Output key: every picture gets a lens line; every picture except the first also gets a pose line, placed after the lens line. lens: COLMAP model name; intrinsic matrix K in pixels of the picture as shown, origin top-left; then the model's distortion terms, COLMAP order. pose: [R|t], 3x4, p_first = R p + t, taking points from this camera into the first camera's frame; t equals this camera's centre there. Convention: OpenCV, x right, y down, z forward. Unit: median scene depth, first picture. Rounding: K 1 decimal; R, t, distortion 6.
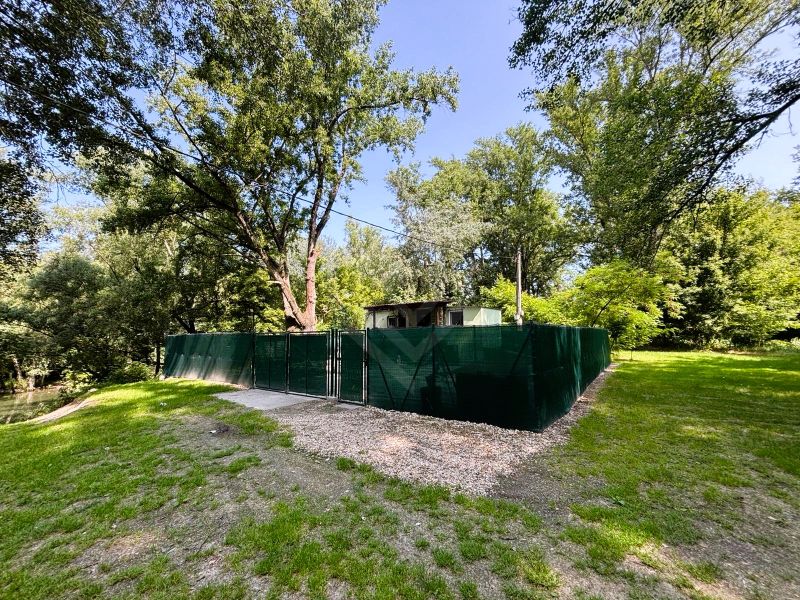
lens RADIAL K [[318.7, 0, 399.6], [0, 318.7, 302.0], [0, 0, 1]] dist [-0.002489, -0.000355]
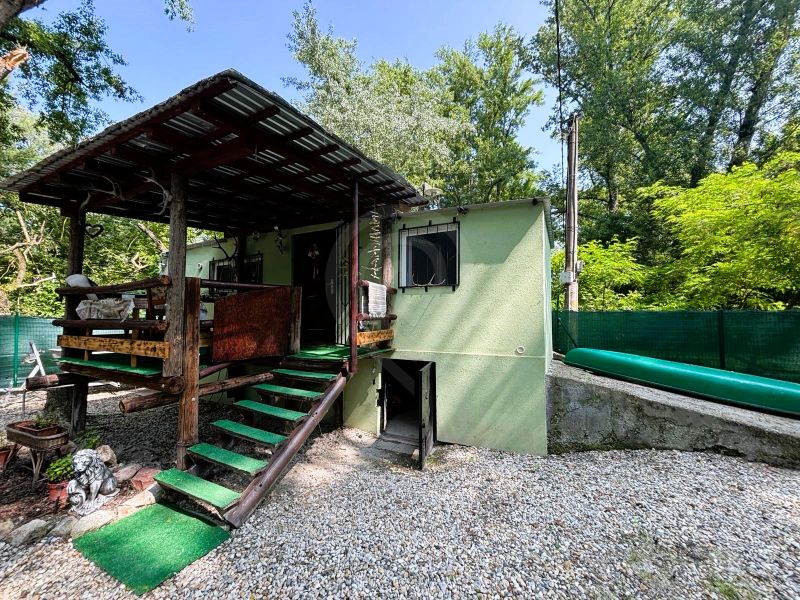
lens RADIAL K [[318.7, 0, 399.6], [0, 318.7, 302.0], [0, 0, 1]] dist [-0.002489, -0.000355]
pose [[0.983310, 0.022315, 0.180562, 0.075485], [-0.031625, 0.998305, 0.048849, 0.054457], [-0.179166, -0.053744, 0.982350, 0.532804]]
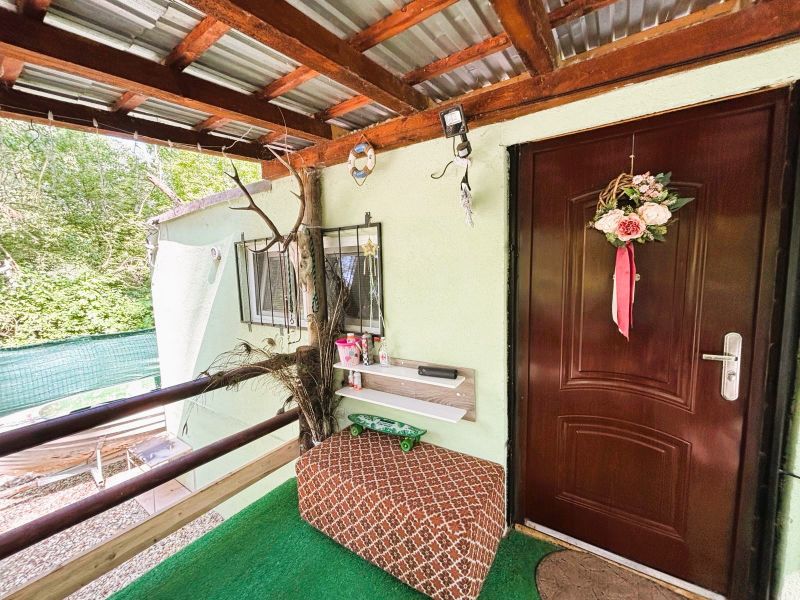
lens RADIAL K [[318.7, 0, 399.6], [0, 318.7, 302.0], [0, 0, 1]] dist [-0.002489, -0.000355]
pose [[0.998230, -0.009785, 0.058656, 0.016049], [-0.002170, 0.979716, 0.200377, 0.036700], [-0.059427, -0.200150, 0.977961, 0.711251]]
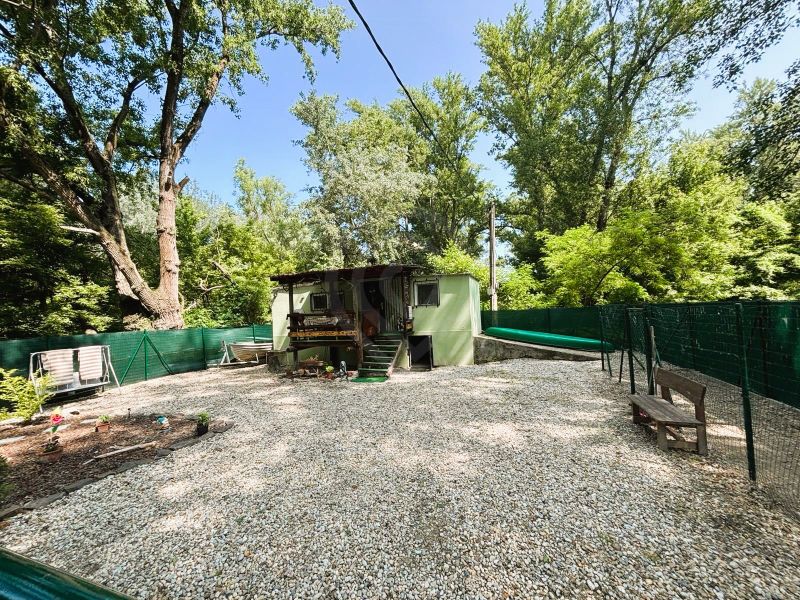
lens RADIAL K [[320.3, 0, 398.1], [0, 320.3, 300.8], [0, 0, 1]] dist [0.000503, -0.000669]
pose [[0.957755, -0.024703, 0.286523, -0.045344], [0.008356, 0.998274, 0.058138, 0.020786], [-0.287465, -0.053288, 0.956308, 0.287274]]
